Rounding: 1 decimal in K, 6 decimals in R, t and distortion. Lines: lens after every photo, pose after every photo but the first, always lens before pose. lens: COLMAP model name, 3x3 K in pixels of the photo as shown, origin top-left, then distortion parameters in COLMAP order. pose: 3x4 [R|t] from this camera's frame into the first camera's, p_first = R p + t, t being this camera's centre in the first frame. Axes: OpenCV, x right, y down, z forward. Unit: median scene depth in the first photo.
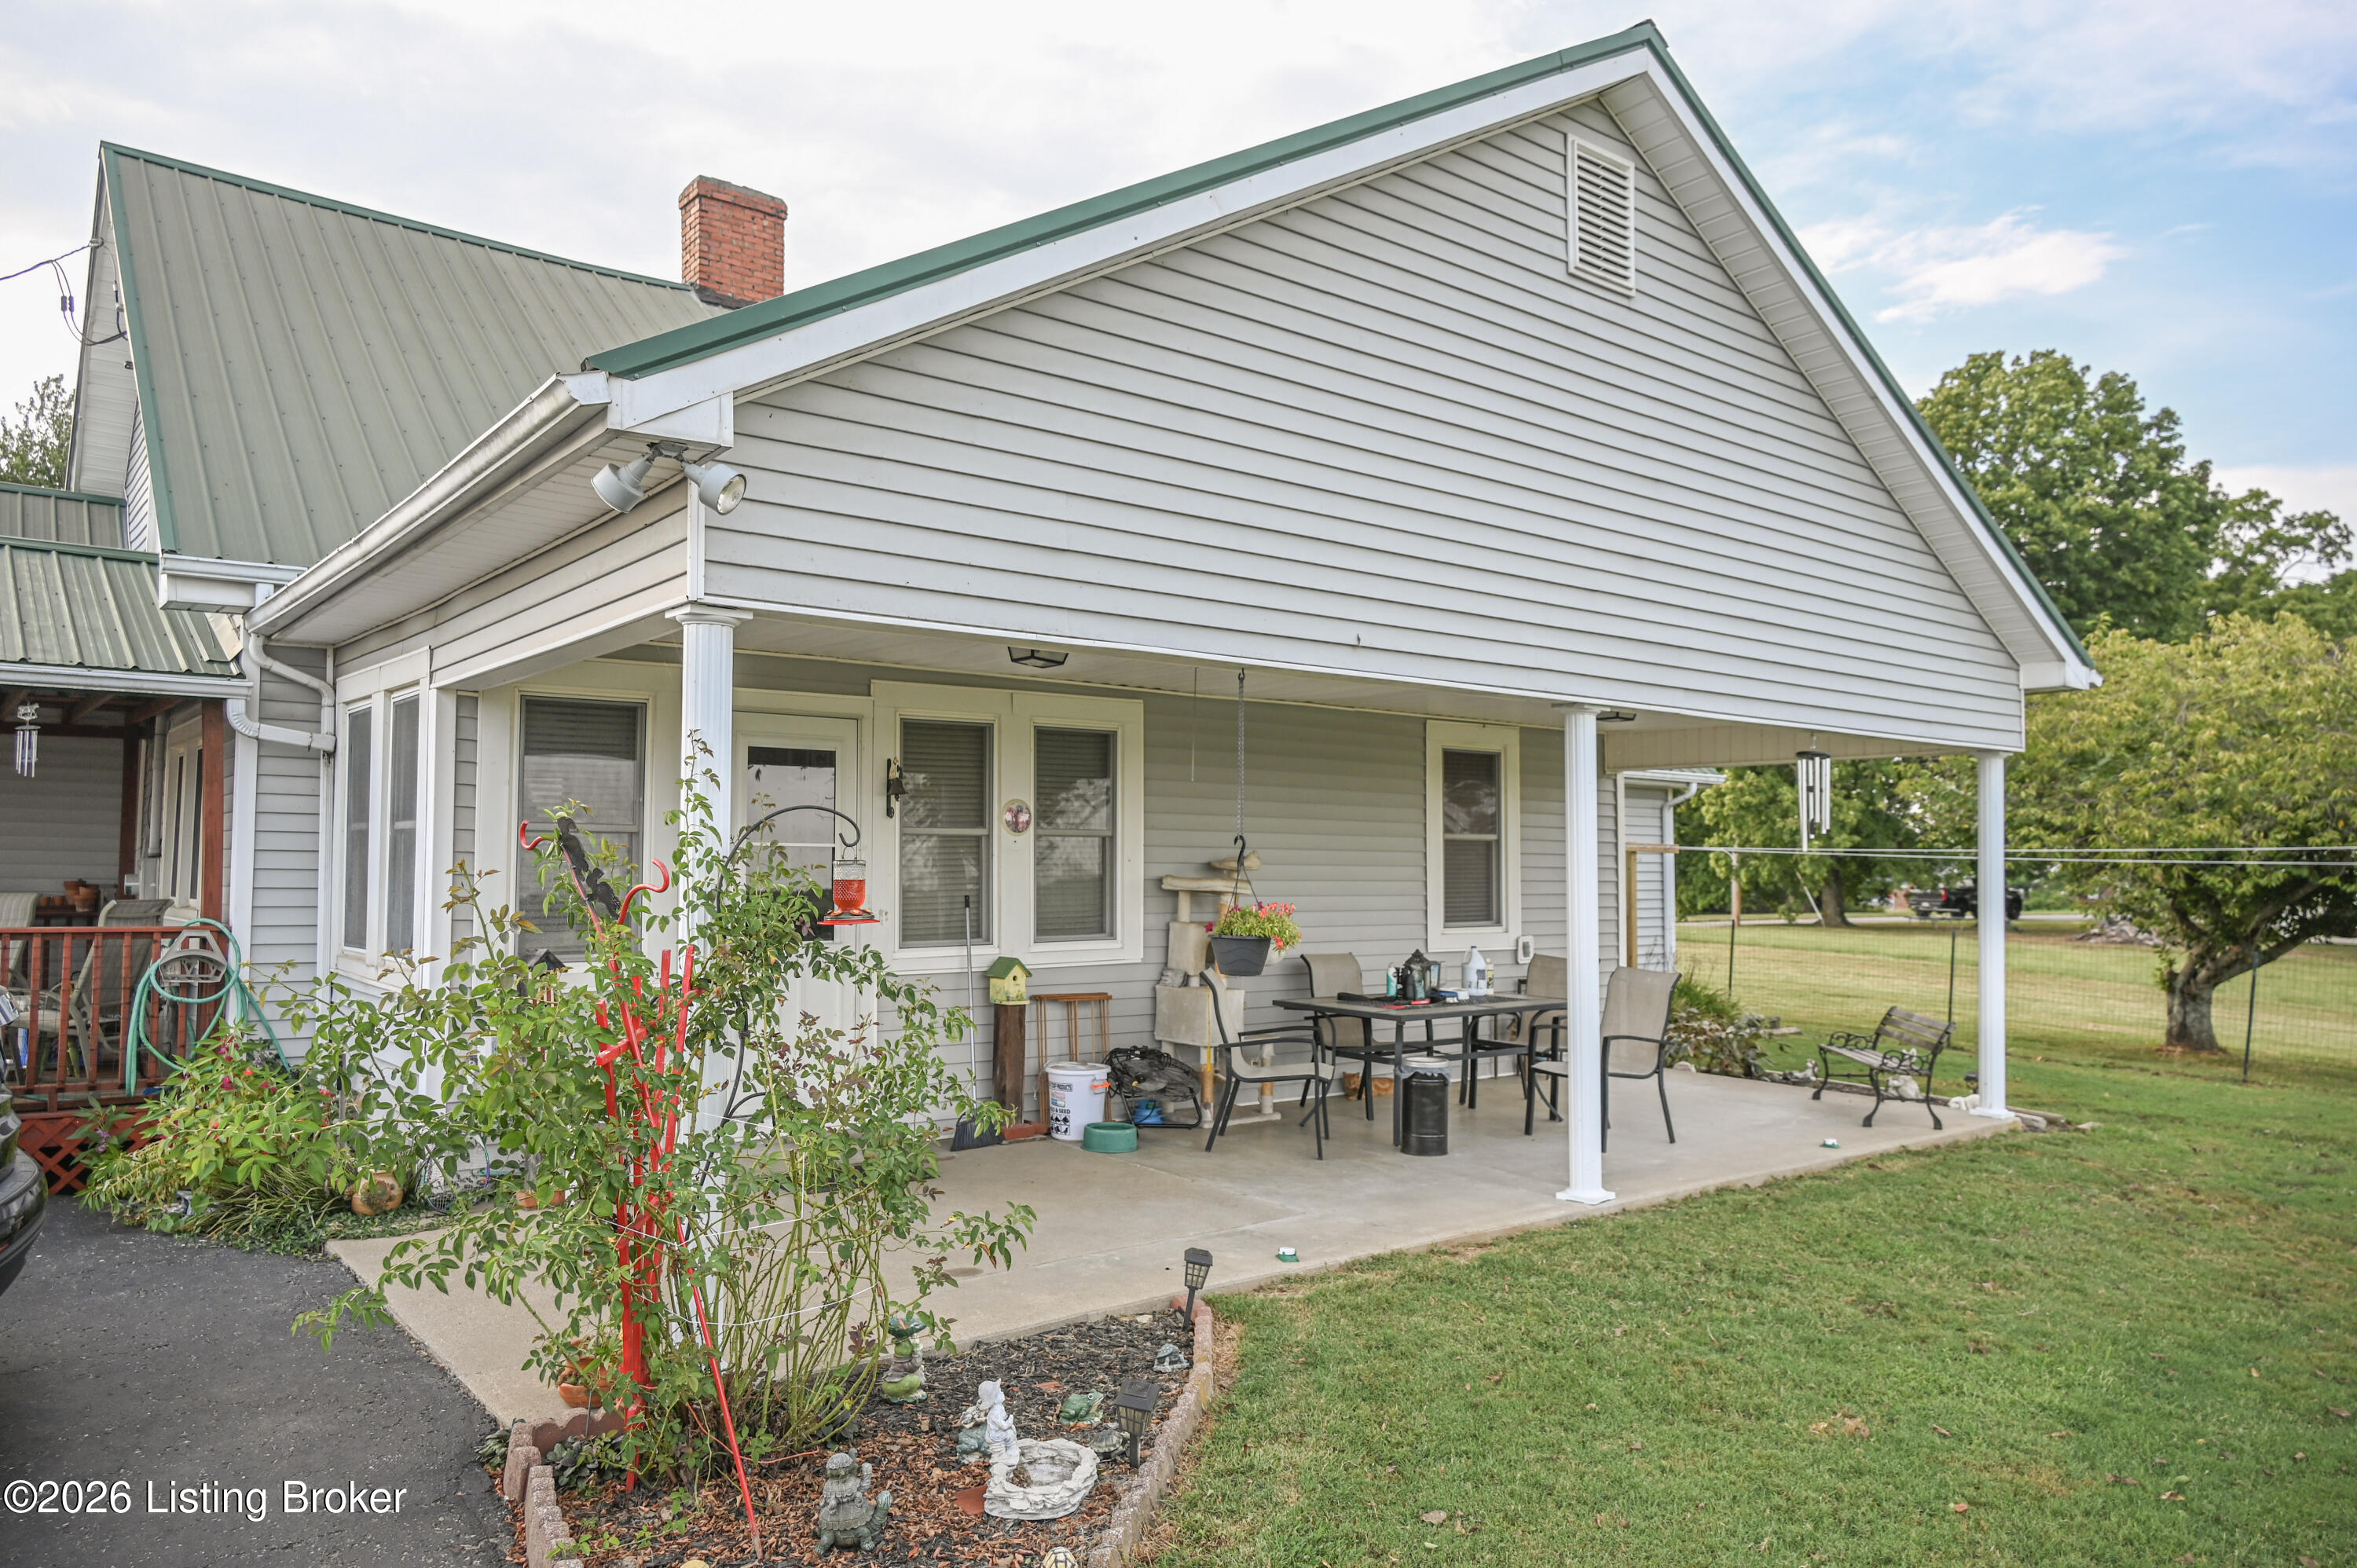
lens RADIAL K [[1579.4, 0, 1180.6], [0, 1579.4, 786.2], [0, 0, 1]] dist [0.008681, 0.007592]
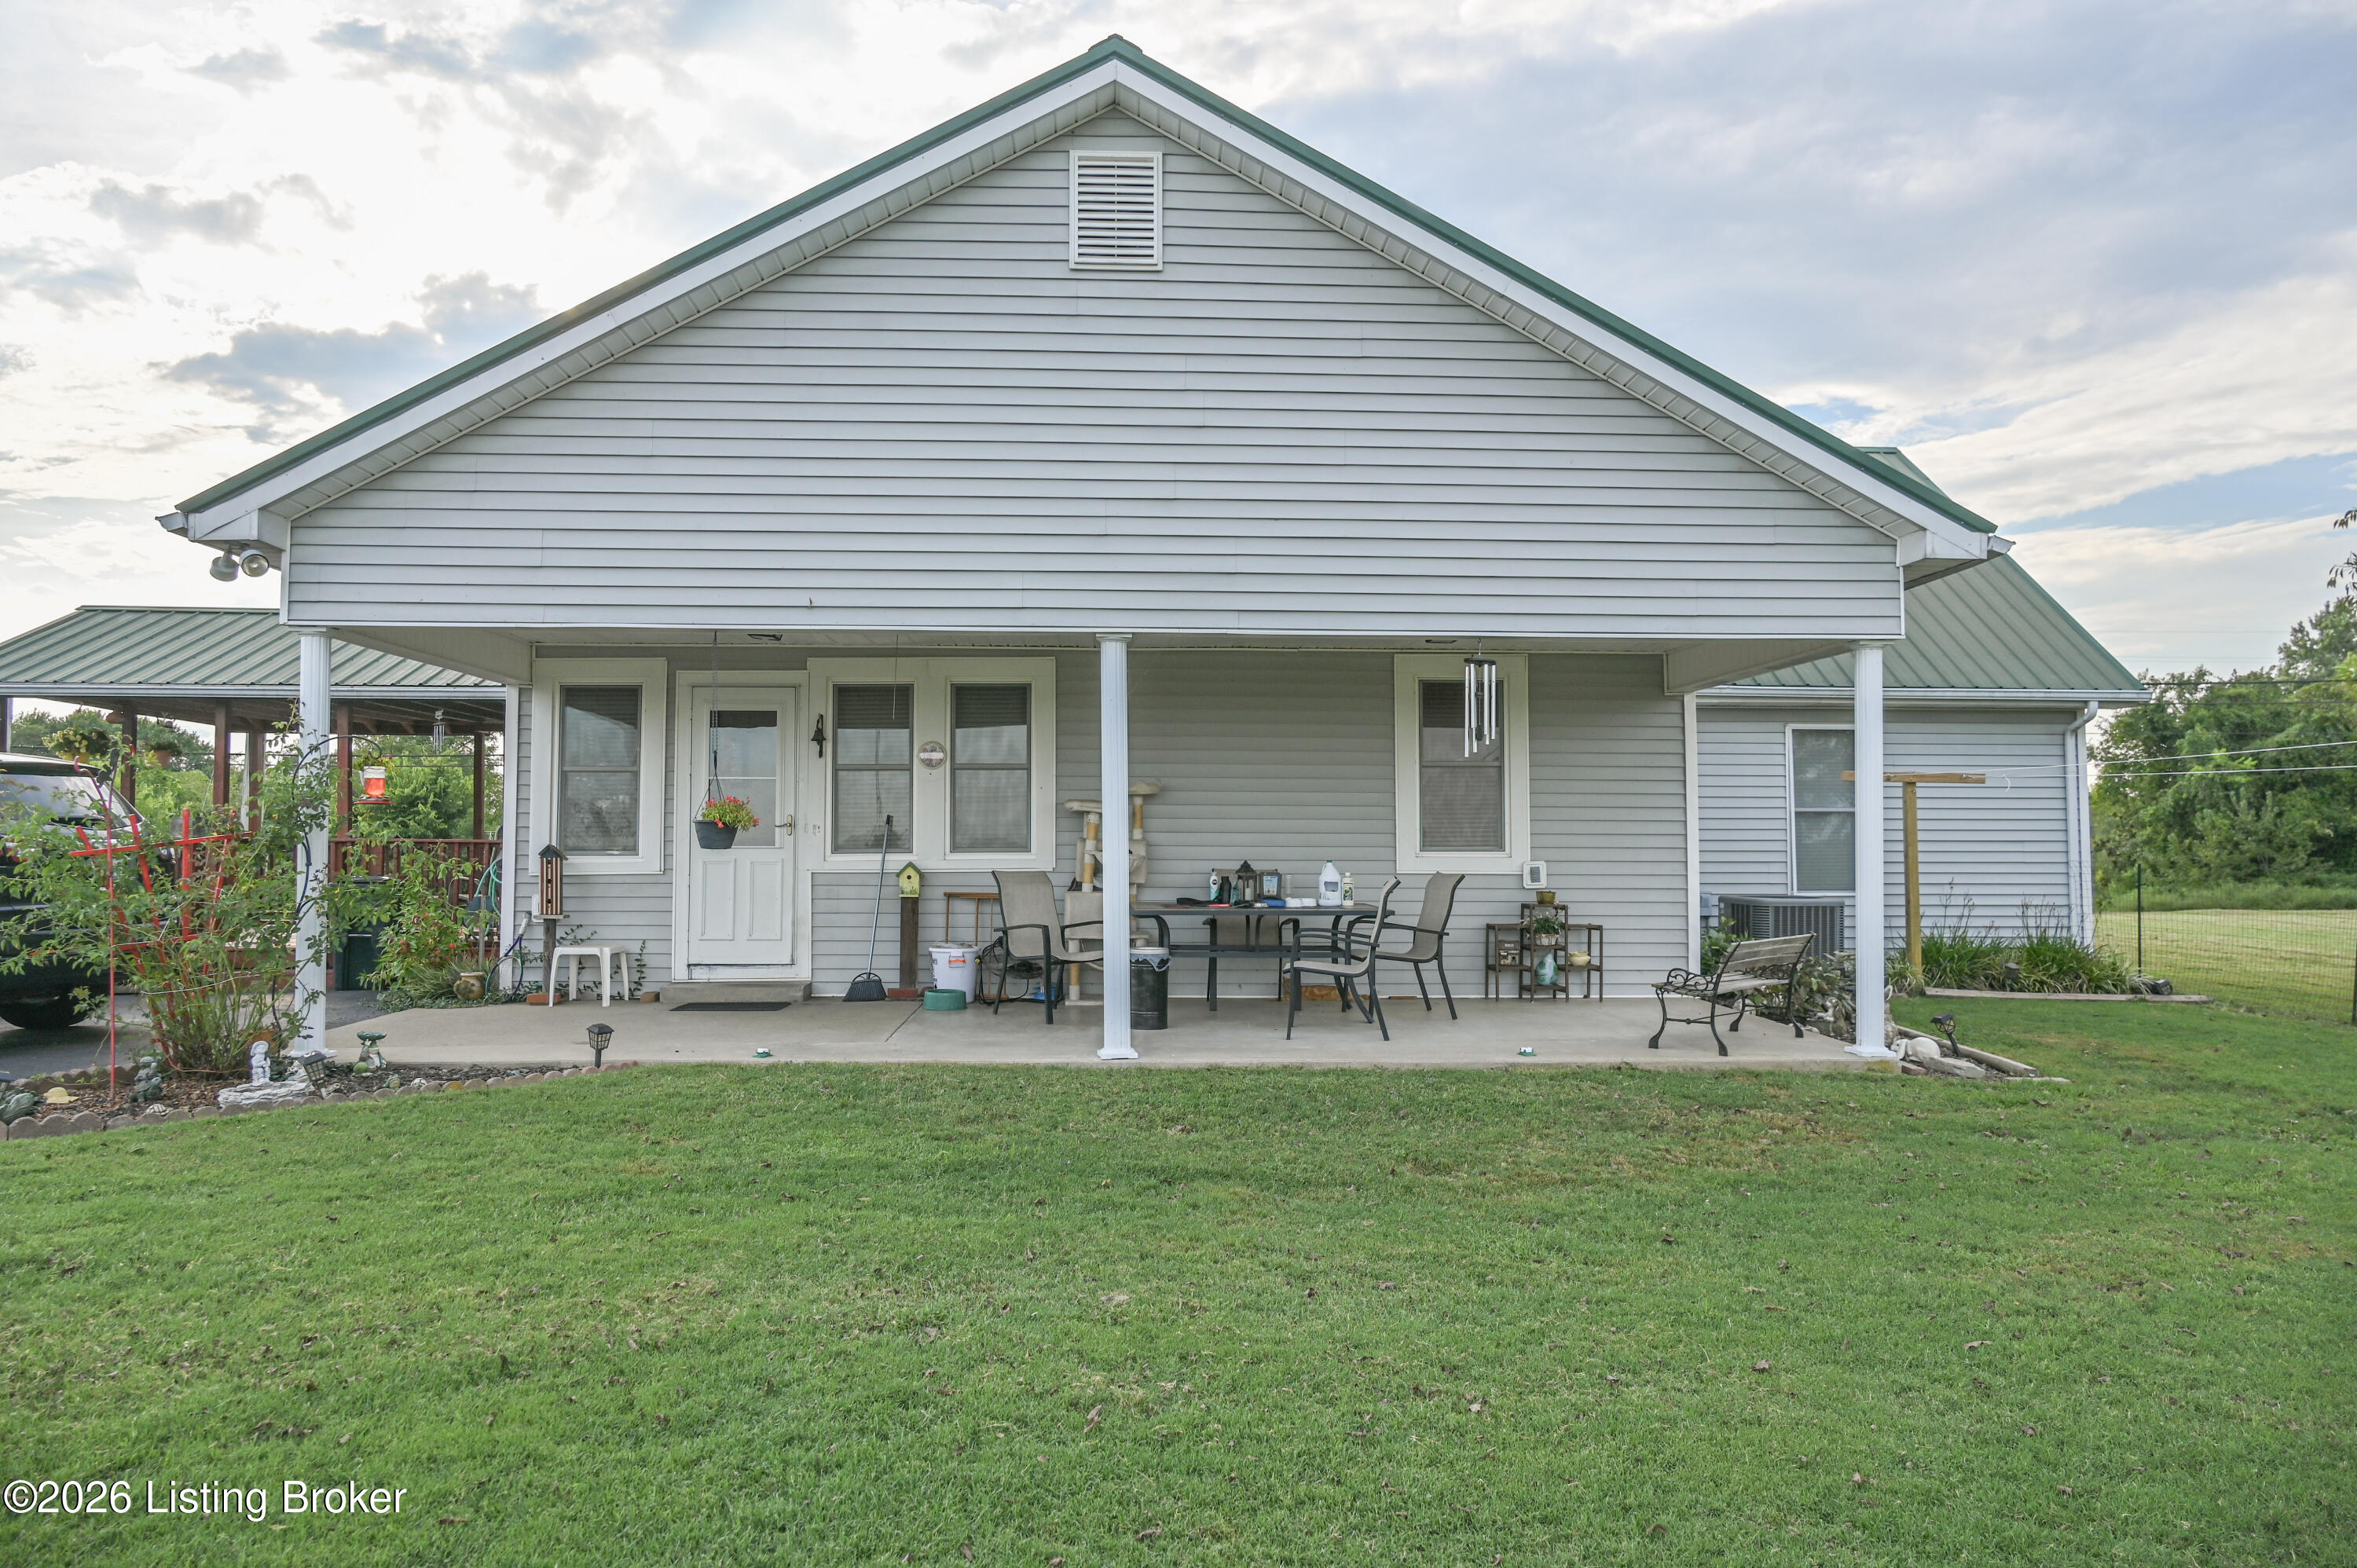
lens RADIAL K [[1579.4, 0, 1182.0], [0, 1579.4, 782.4], [0, 0, 1]] dist [0.008681, 0.007592]
pose [[0.809374, -0.029613, -0.586547, 0.843574], [0.033568, 0.999428, -0.004139, 0.055536], [0.586334, -0.016339, 0.809905, 0.075449]]
